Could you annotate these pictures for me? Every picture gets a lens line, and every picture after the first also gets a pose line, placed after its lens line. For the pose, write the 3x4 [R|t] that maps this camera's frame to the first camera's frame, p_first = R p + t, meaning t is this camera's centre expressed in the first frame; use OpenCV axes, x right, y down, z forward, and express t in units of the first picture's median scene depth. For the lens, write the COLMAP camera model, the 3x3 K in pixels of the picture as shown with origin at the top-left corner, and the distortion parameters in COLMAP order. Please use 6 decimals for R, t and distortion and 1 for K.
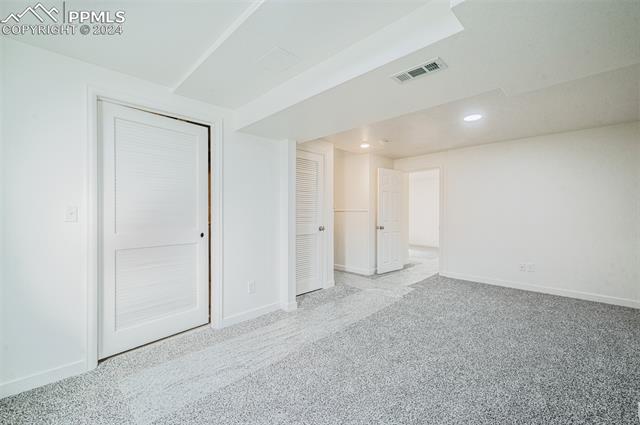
lens RADIAL K [[270.1, 0, 320.8], [0, 270.1, 210.4], [0, 0, 1]] dist [-0.001687, -0.000099]
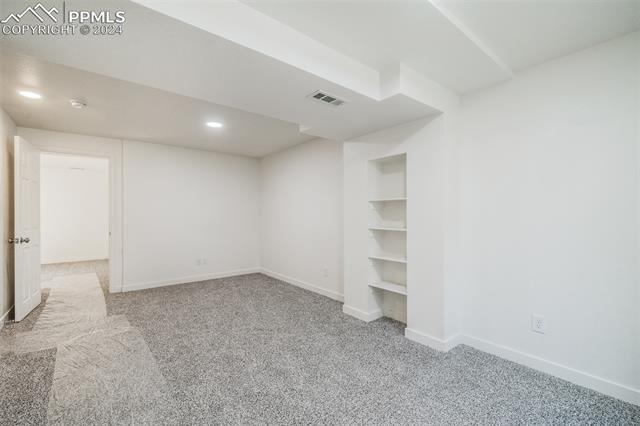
lens RADIAL K [[270.1, 0, 322.8], [0, 270.1, 213.0], [0, 0, 1]] dist [-0.001687, -0.000099]
pose [[0.114513, 0.002182, 0.993419, -0.371441], [-0.004423, 0.999989, -0.001686, 0.003189], [-0.993412, -0.004201, 0.114522, 0.380727]]
